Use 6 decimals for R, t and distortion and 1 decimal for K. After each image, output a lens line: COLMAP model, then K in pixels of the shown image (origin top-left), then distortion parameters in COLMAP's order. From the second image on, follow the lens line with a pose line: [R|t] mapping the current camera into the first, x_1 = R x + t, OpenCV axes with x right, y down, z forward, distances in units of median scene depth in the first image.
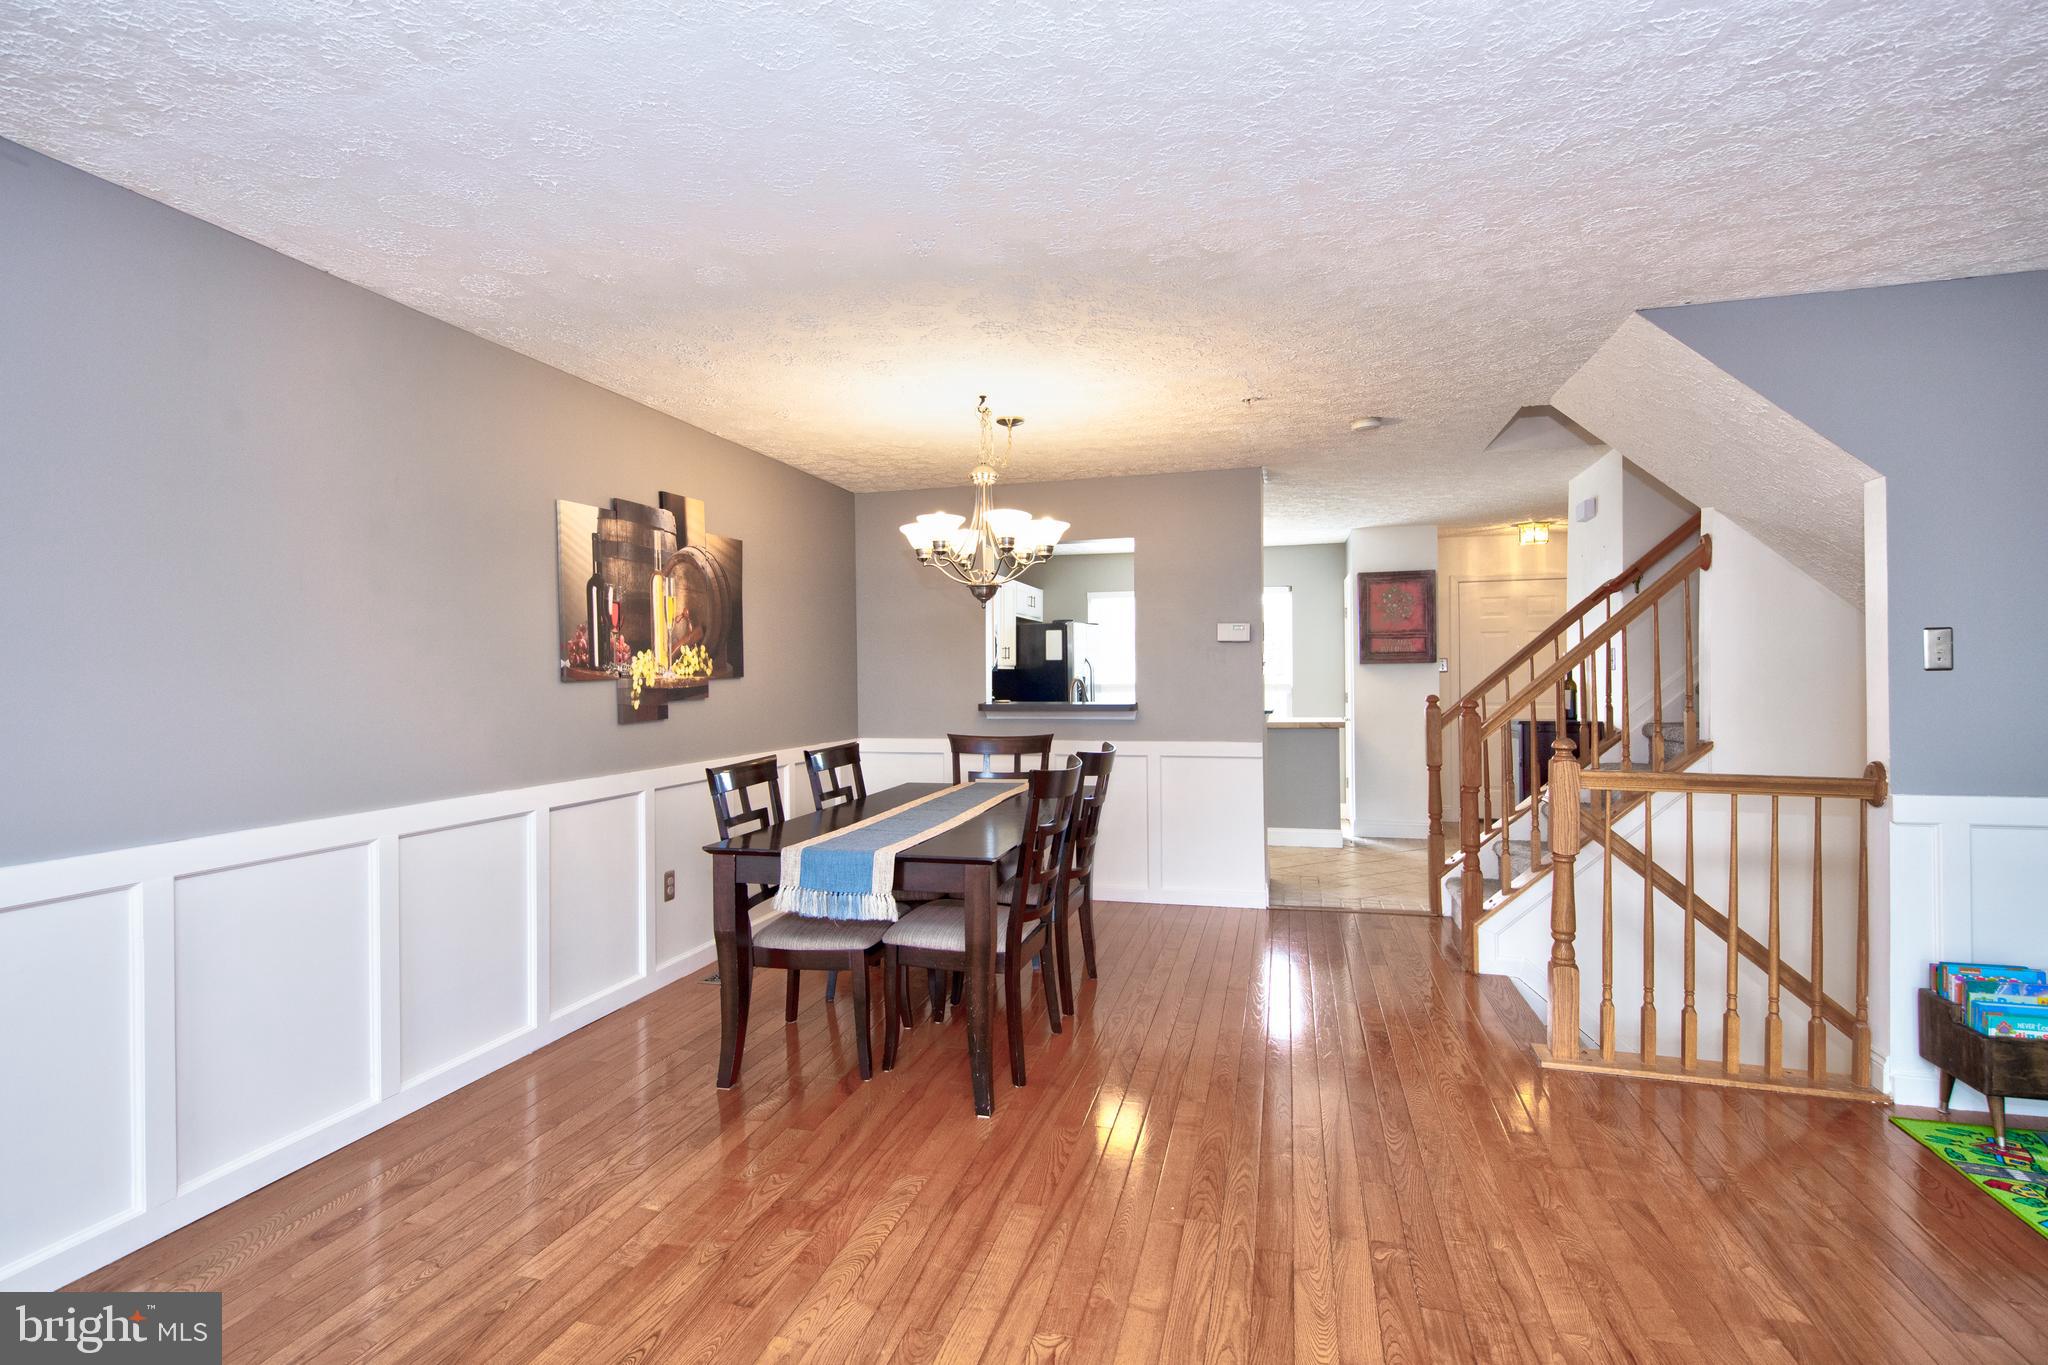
lens RADIAL K [[995.5, 0, 1024.0], [0, 995.5, 682.5], [0, 0, 1]] dist [0.015423, -0.000276]
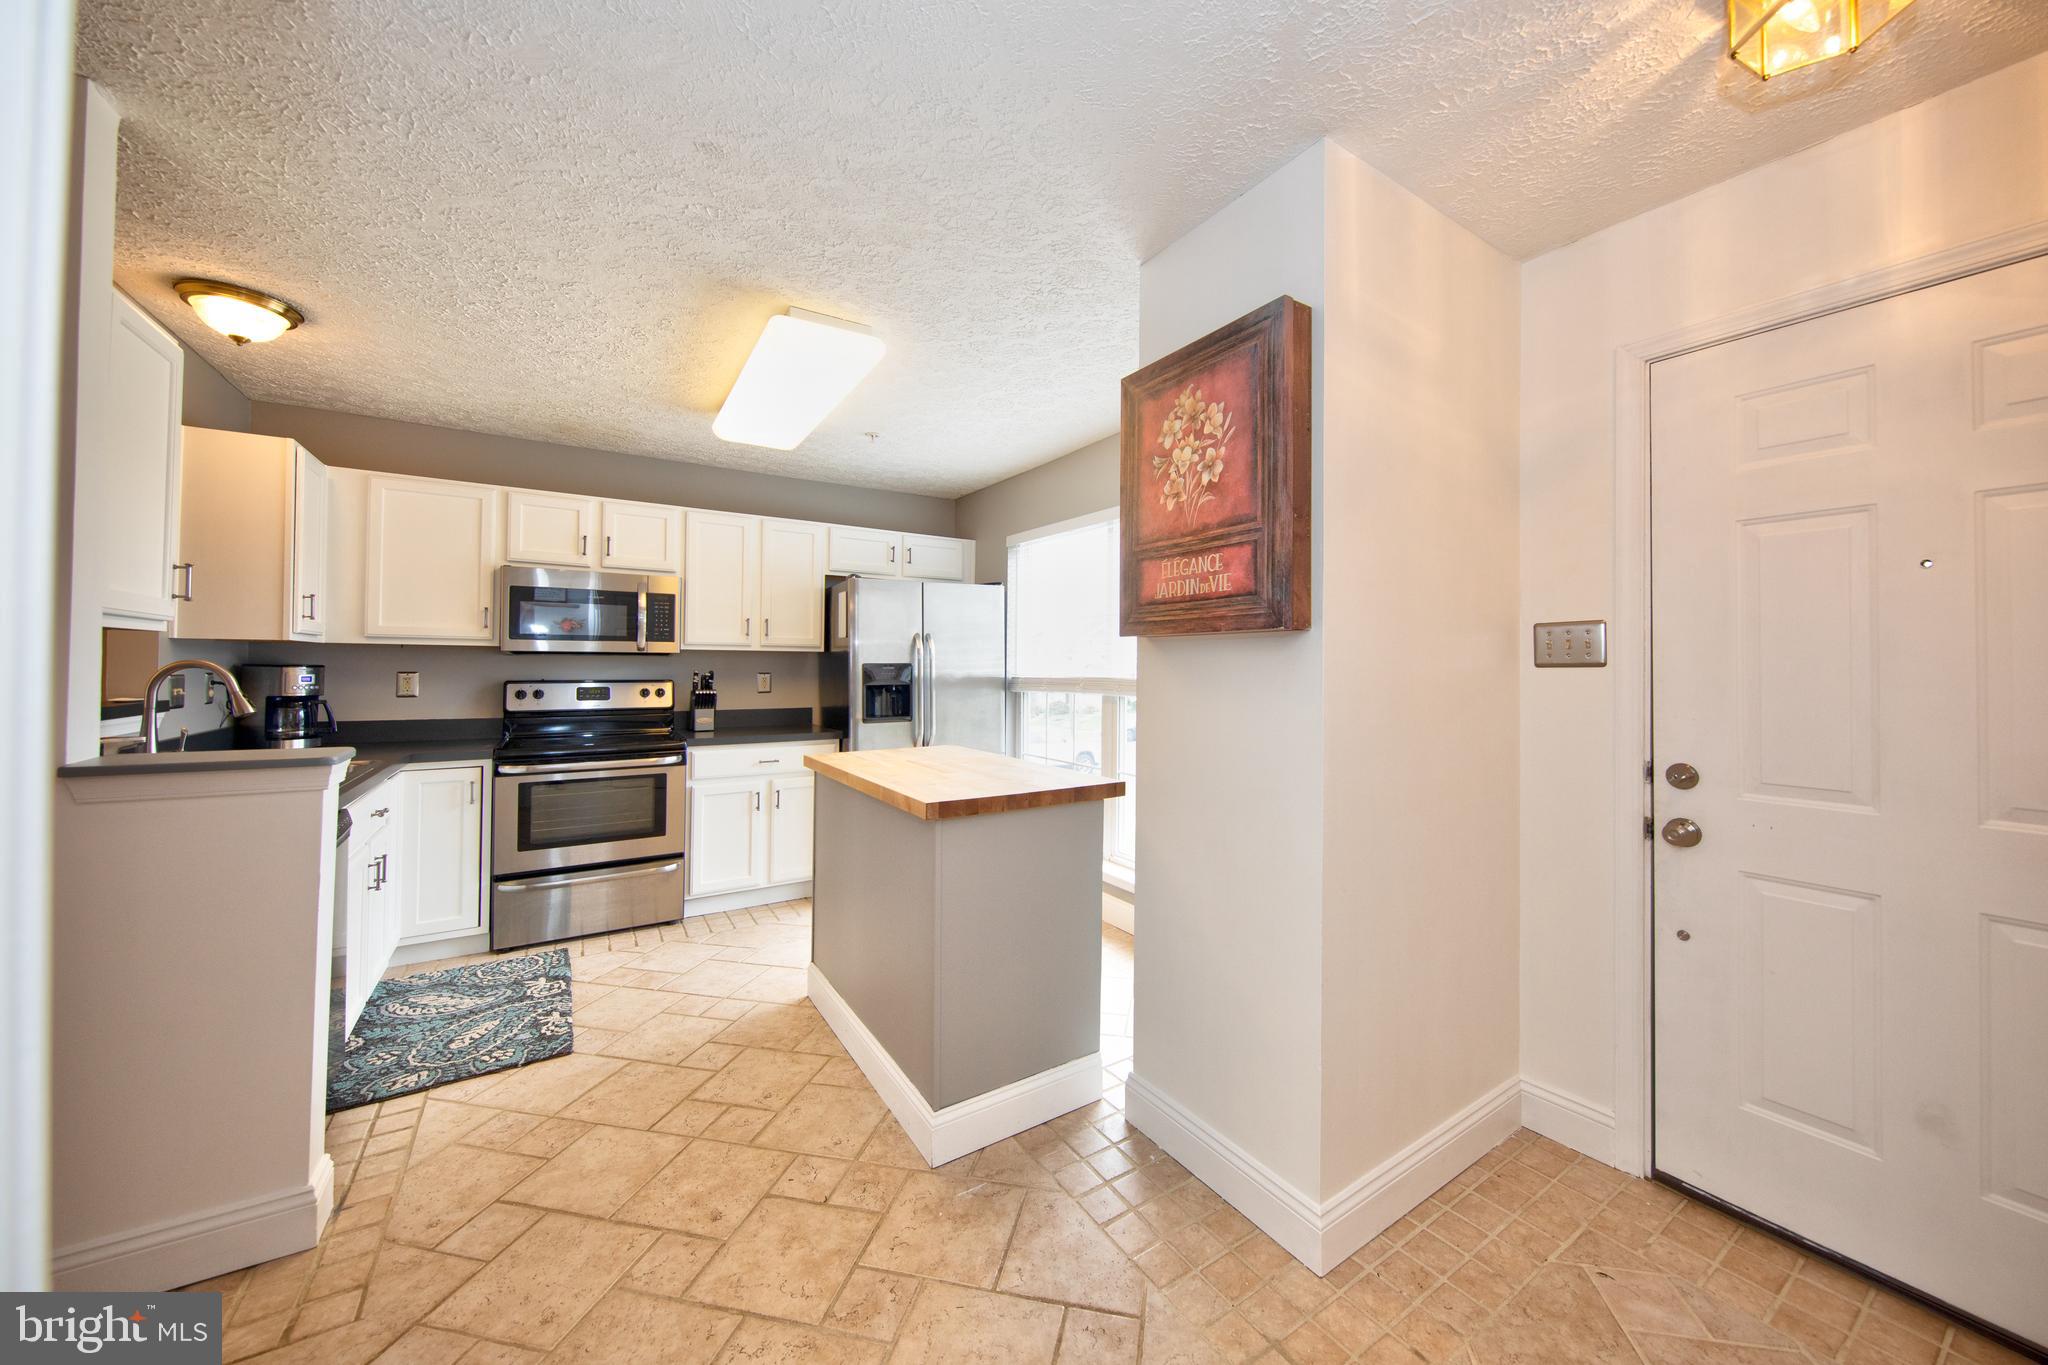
lens RADIAL K [[736.7, 0, 1058.0], [0, 736.7, 656.5], [0, 0, 1]] dist [0.008616, -0.006408]
pose [[0.751148, 0.006328, -0.660103, 0.920910], [-0.018158, 0.999774, -0.011079, -0.015317], [0.659884, 0.020308, 0.751093, 1.481738]]
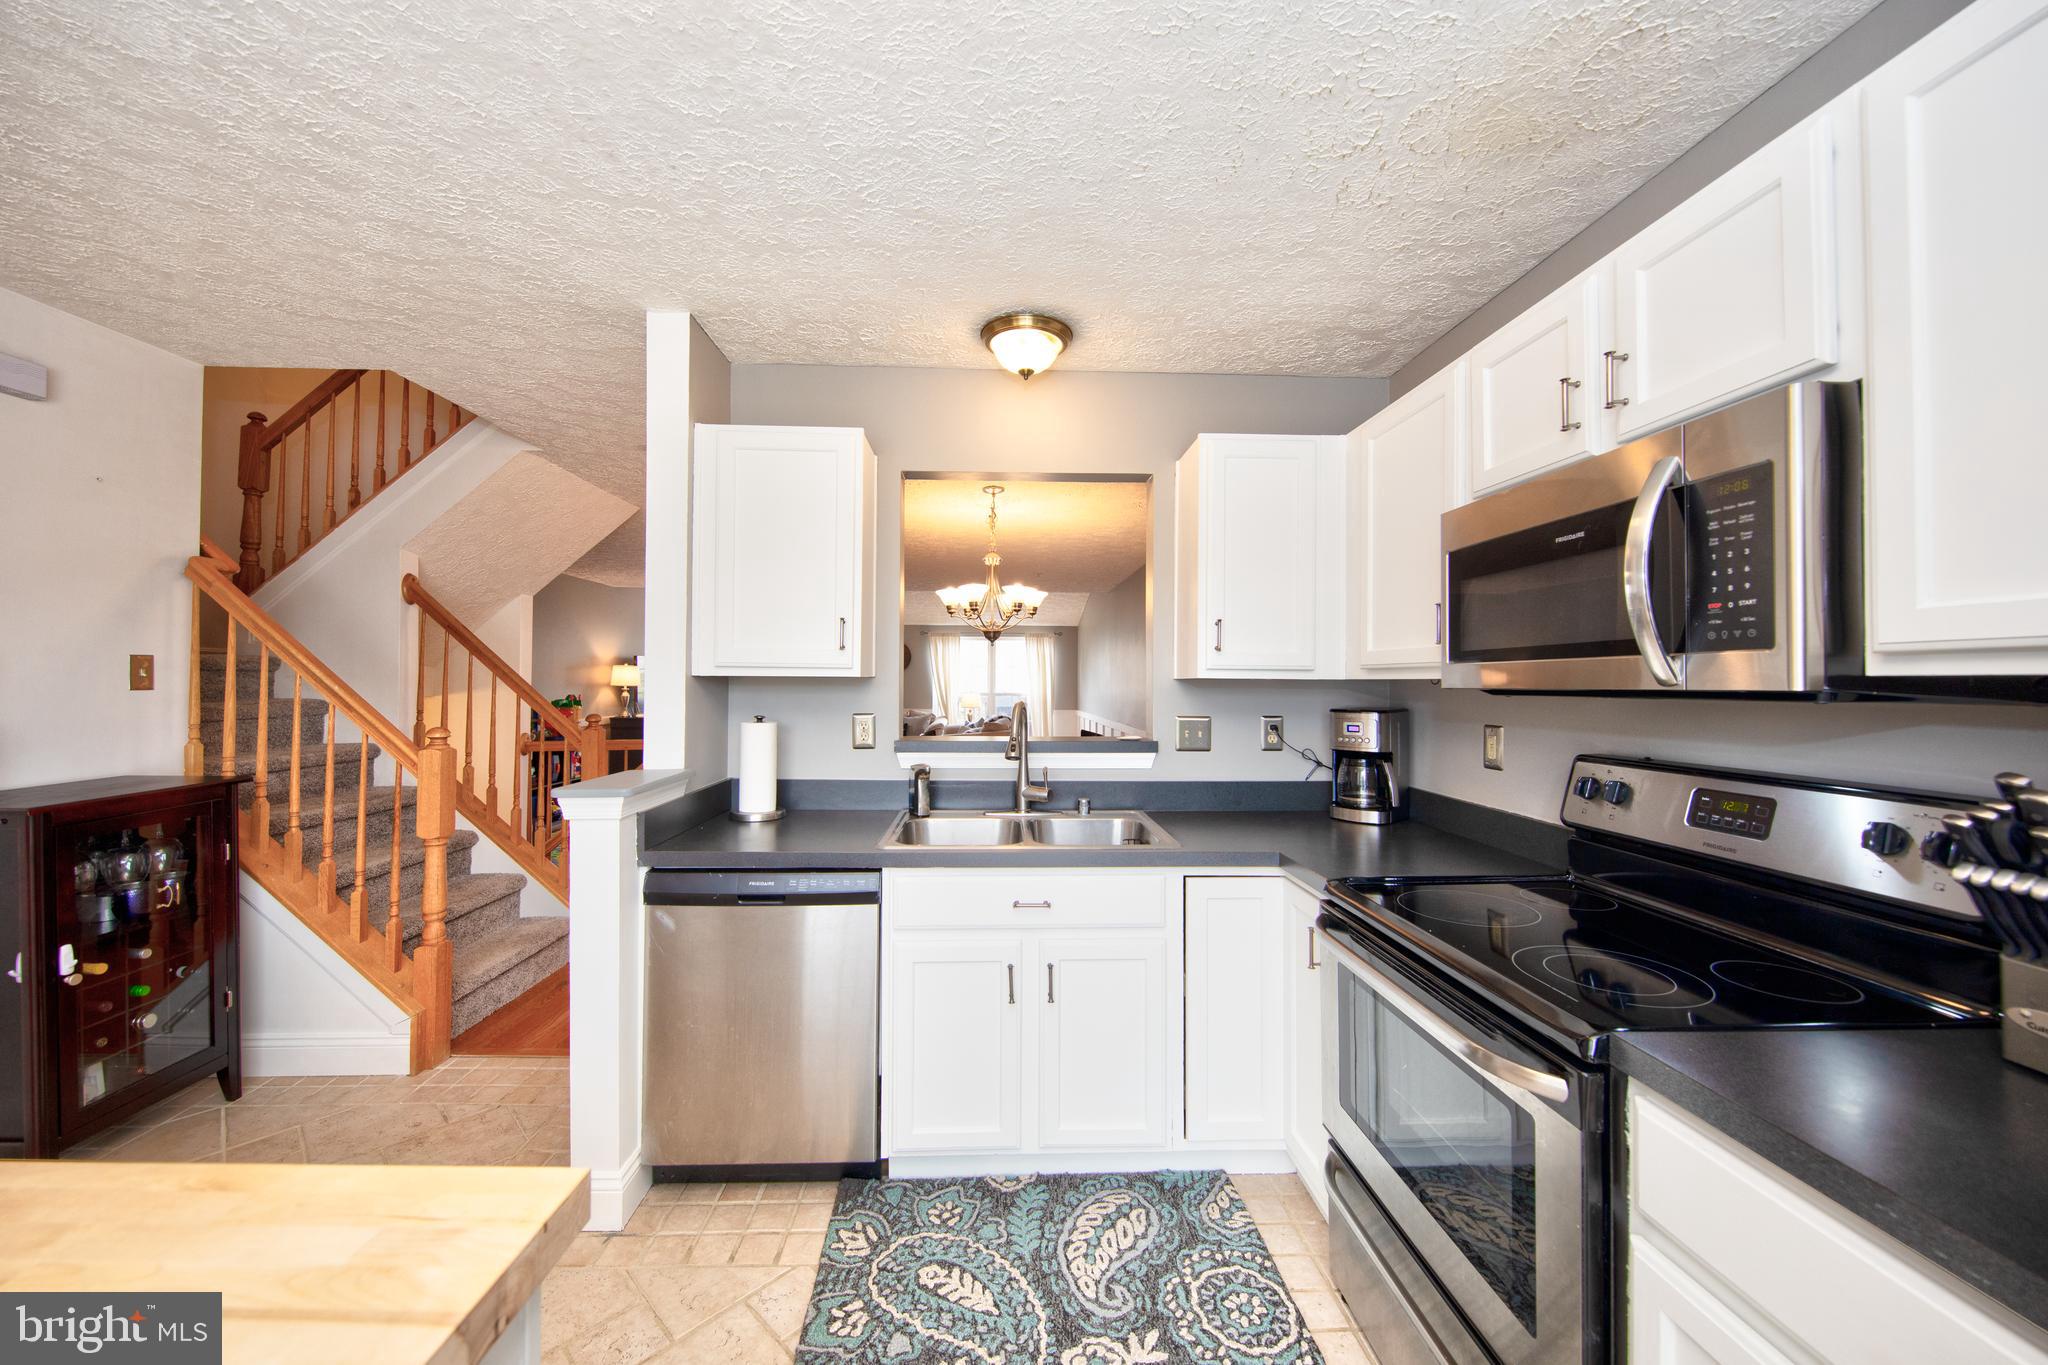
lens RADIAL K [[751.7, 0, 1015.0], [0, 751.7, 674.8], [0, 0, 1]] dist [-0.000230, -0.000104]
pose [[-0.957160, -0.001254, -0.289557, 0.250832], [-0.000614, 0.999997, -0.002302, -0.025853], [0.289559, -0.002025, -0.957158, 2.014894]]
